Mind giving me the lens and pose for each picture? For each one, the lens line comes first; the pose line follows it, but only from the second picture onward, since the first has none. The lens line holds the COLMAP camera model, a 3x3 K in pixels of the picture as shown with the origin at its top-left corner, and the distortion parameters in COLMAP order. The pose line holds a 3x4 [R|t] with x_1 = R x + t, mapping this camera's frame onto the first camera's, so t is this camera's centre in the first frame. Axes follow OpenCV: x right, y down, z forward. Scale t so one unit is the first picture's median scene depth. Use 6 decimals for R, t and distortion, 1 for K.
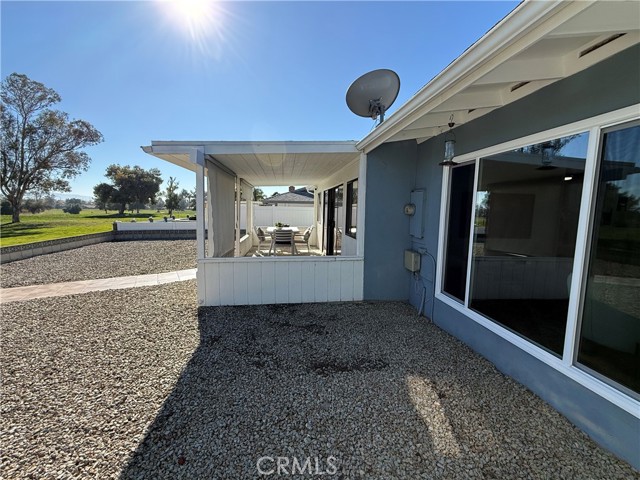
lens RADIAL K [[288.9, 0, 319.6], [0, 288.9, 240.4], [0, 0, 1]] dist [0.001093, 0.000133]
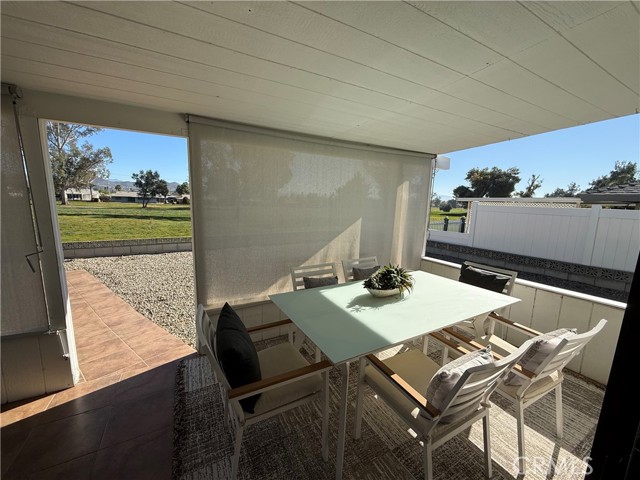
lens RADIAL K [[256.6, 0, 319.4], [0, 256.6, 238.3], [0, 0, 1]] dist [-0.000870, 0.001427]
pose [[0.377305, 0.131841, -0.916656, 0.029086], [-0.125505, 0.987962, 0.090437, -0.100239], [0.917545, 0.080923, 0.389310, 0.834925]]
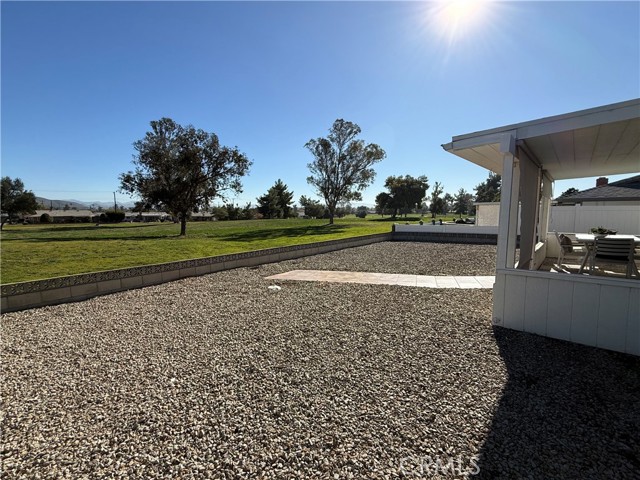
lens RADIAL K [[288.9, 0, 320.2], [0, 288.9, 242.2], [0, 0, 1]] dist [0.001093, 0.000133]
pose [[0.665413, 0.060404, -0.744028, -0.070179], [-0.065366, 0.997607, 0.022531, 0.001929], [0.743608, 0.033642, 0.667769, 0.030453]]
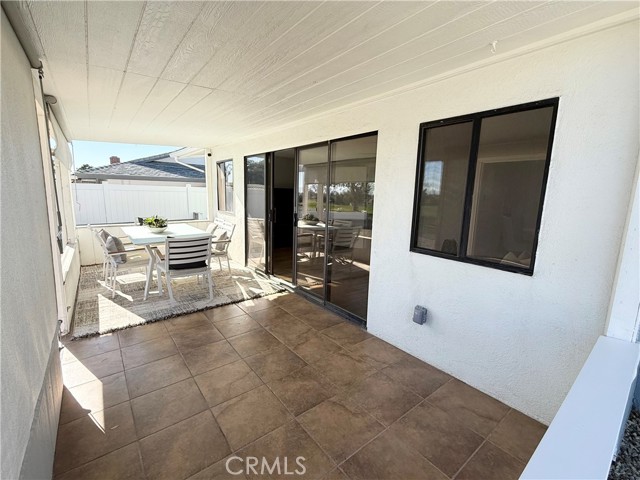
lens RADIAL K [[288.9, 0, 319.4], [0, 288.9, 240.6], [0, 0, 1]] dist [0.001093, 0.000133]
pose [[0.854664, -0.075879, 0.513607, -0.165273], [0.043333, 0.996236, 0.075073, -0.051519], [-0.517371, -0.041906, 0.854735, 0.477794]]
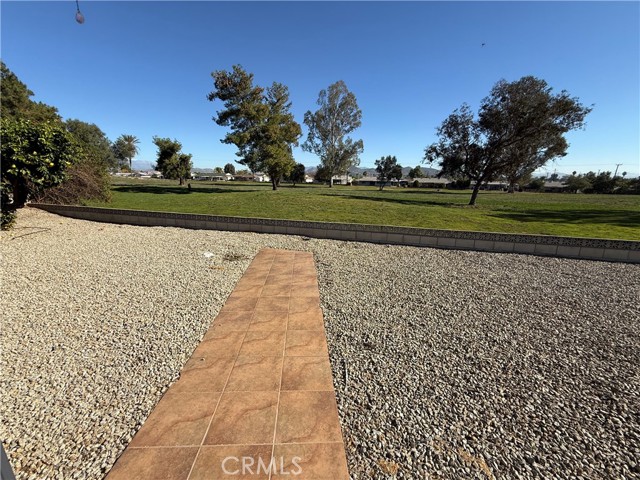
lens RADIAL K [[256.6, 0, 317.7], [0, 256.6, 240.0], [0, 0, 1]] dist [-0.000870, 0.001427]
pose [[-0.432289, 0.189356, -0.881629, -0.220776], [-0.119133, 0.957140, 0.263989, -0.086485], [0.893831, 0.219151, -0.391203, 0.801531]]
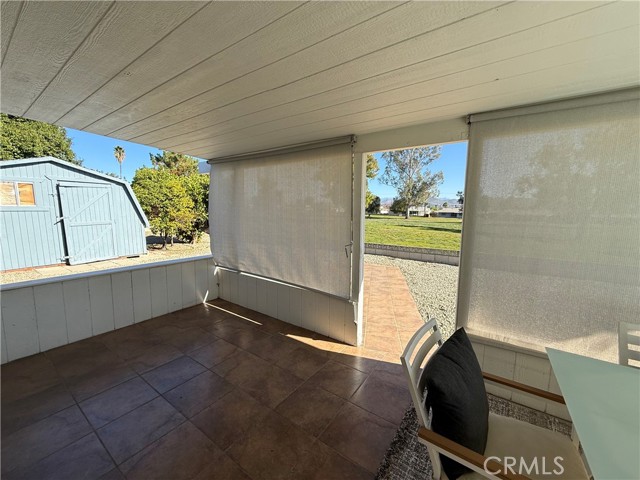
lens RADIAL K [[256.6, 0, 318.1], [0, 256.6, 238.9], [0, 0, 1]] dist [-0.000870, 0.001427]
pose [[-0.664583, 0.062109, -0.744629, 0.008575], [-0.107410, 0.978249, 0.177459, -0.098334], [0.739455, 0.197916, -0.643456, 0.869195]]
